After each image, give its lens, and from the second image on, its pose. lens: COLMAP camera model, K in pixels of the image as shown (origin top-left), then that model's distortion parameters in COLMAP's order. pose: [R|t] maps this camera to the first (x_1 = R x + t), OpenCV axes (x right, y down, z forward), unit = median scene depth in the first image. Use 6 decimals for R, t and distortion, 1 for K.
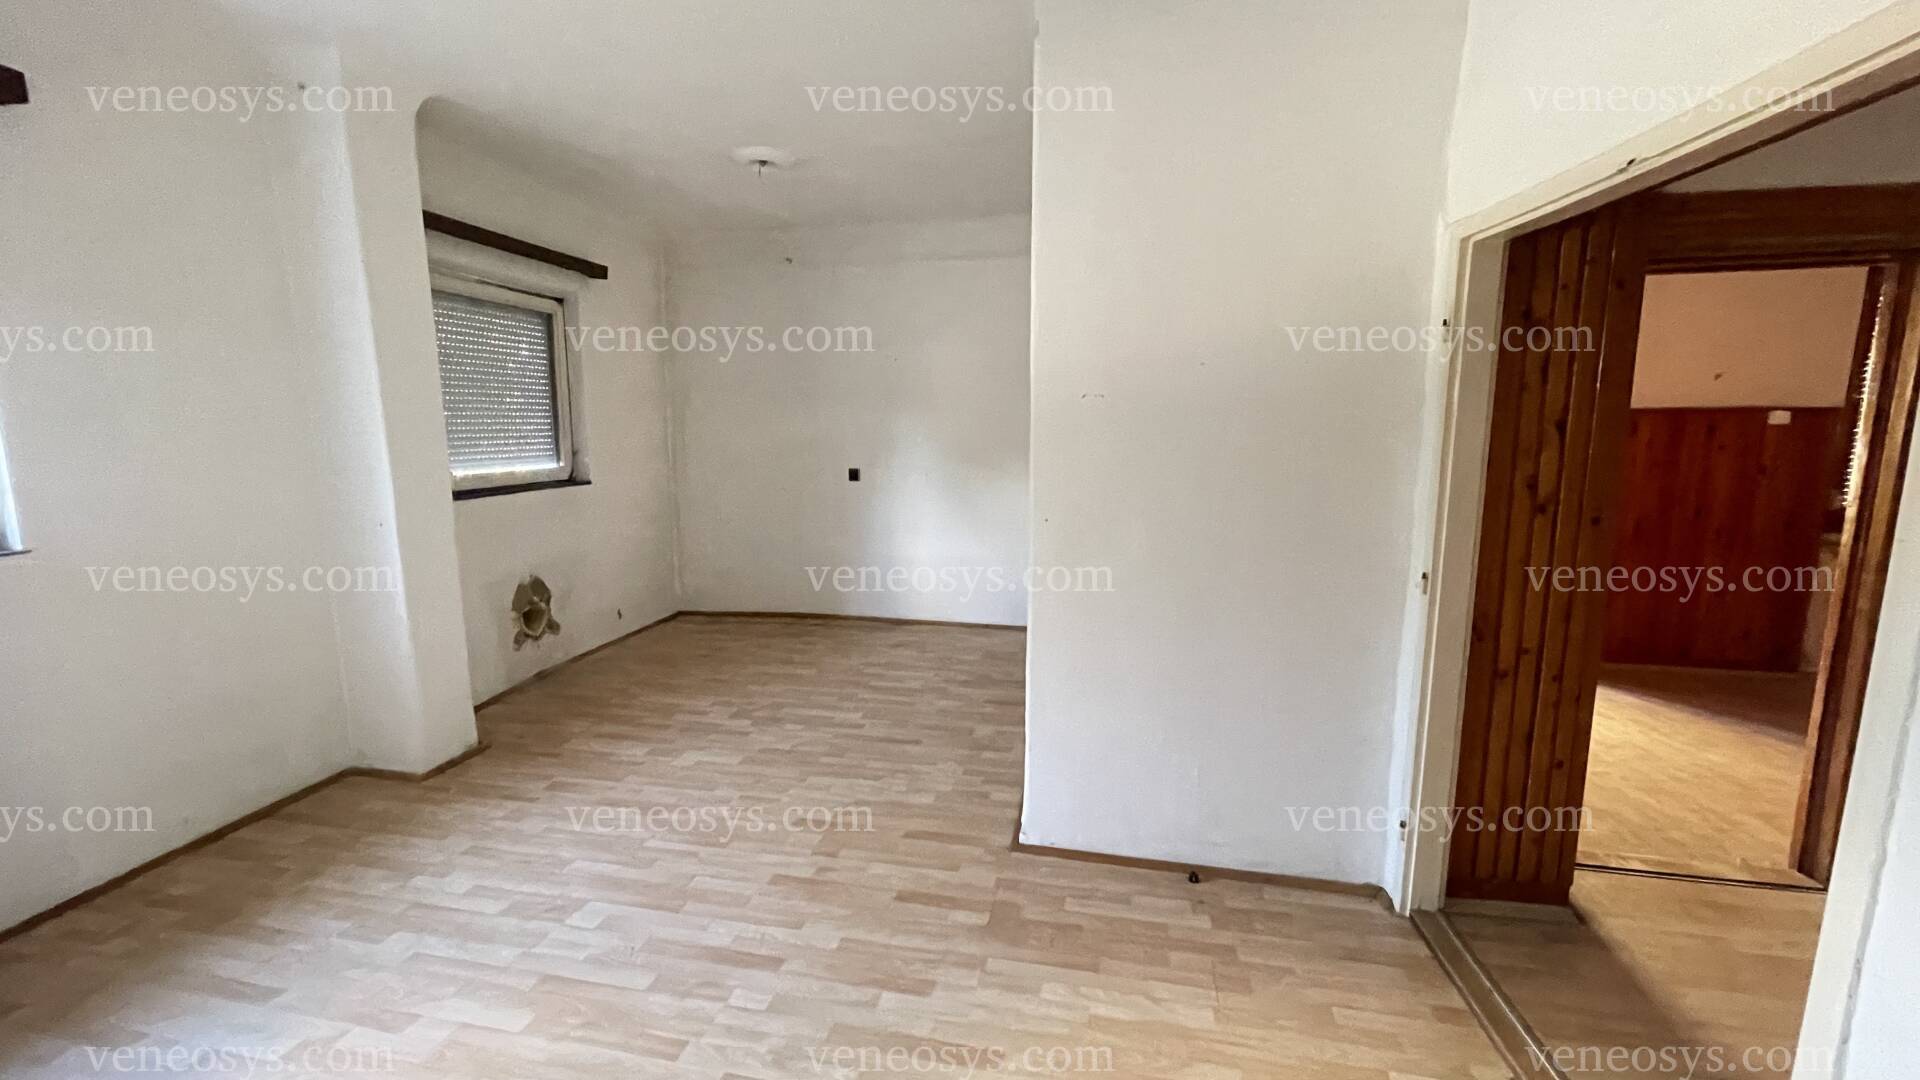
lens RADIAL K [[759.6, 0, 960.0], [0, 759.6, 540.0], [0, 0, 1]] dist [0.000245, -0.000012]
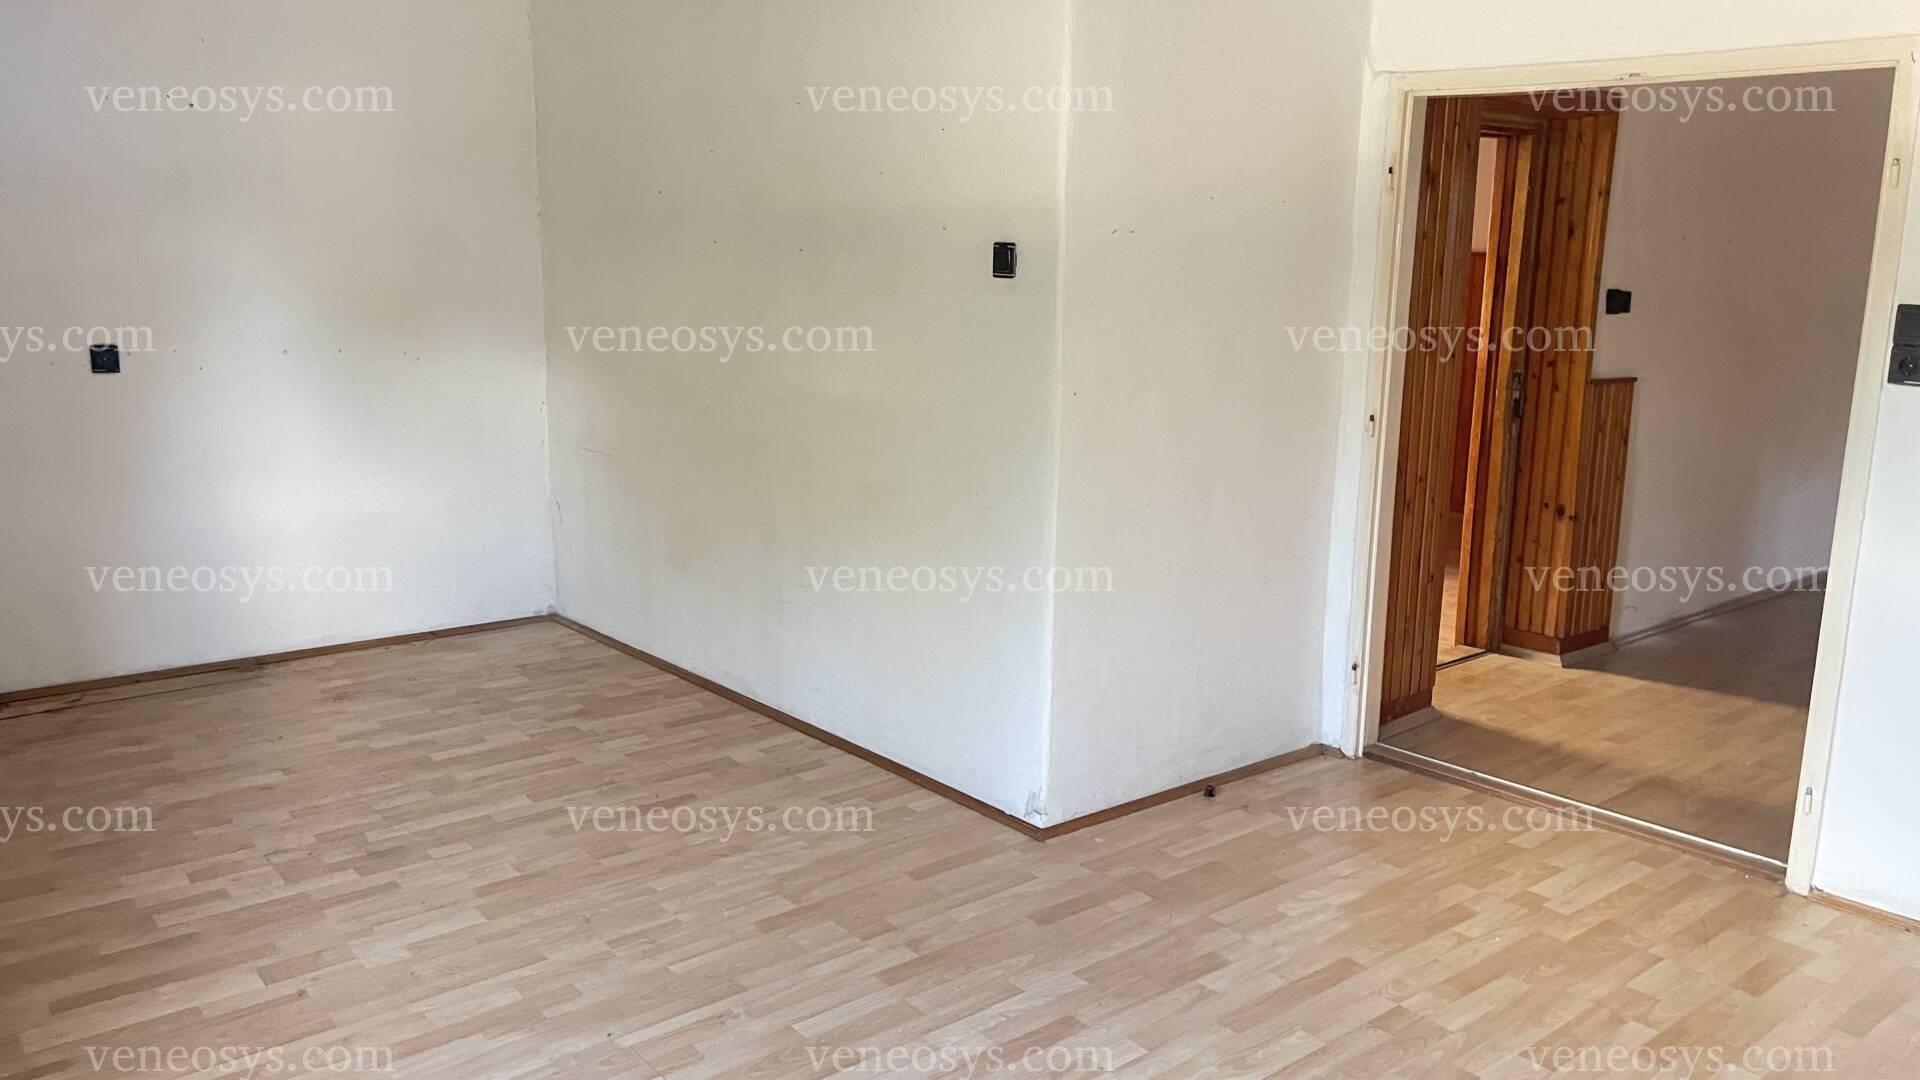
lens RADIAL K [[1392.8, 0, 960.0], [0, 1392.8, 540.0], [0, 0, 1]] dist [0.058510, -0.003542]
pose [[0.627993, -0.139278, 0.765655, -0.957686], [0.100115, 0.990138, 0.097998, -0.025620], [-0.771753, 0.015111, 0.635743, 0.177136]]
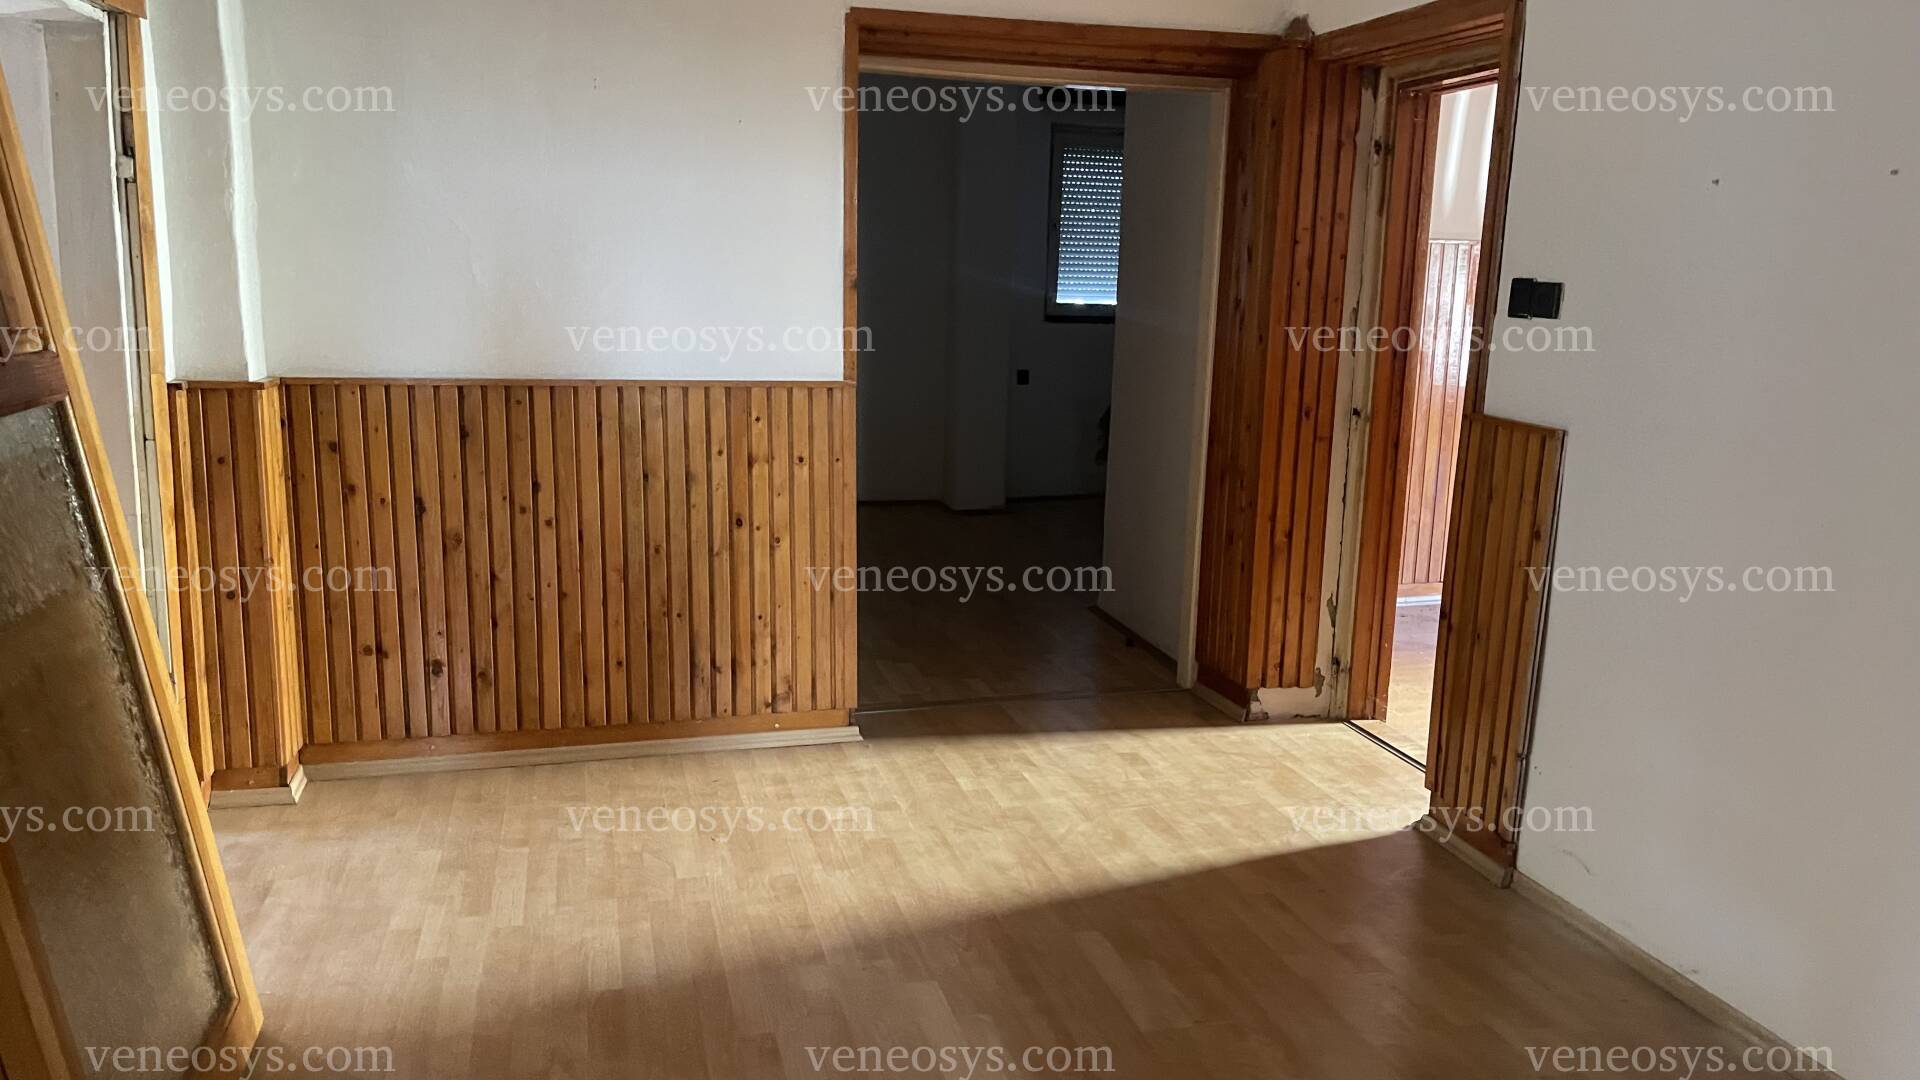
lens RADIAL K [[1392.8, 0, 960.0], [0, 1392.8, 540.0], [0, 0, 1]] dist [0.058510, -0.003542]
pose [[0.459325, 0.188096, -0.868125, 1.770870], [-0.151649, 0.979580, 0.132007, 0.040856], [0.875228, 0.071016, 0.478470, -0.235283]]
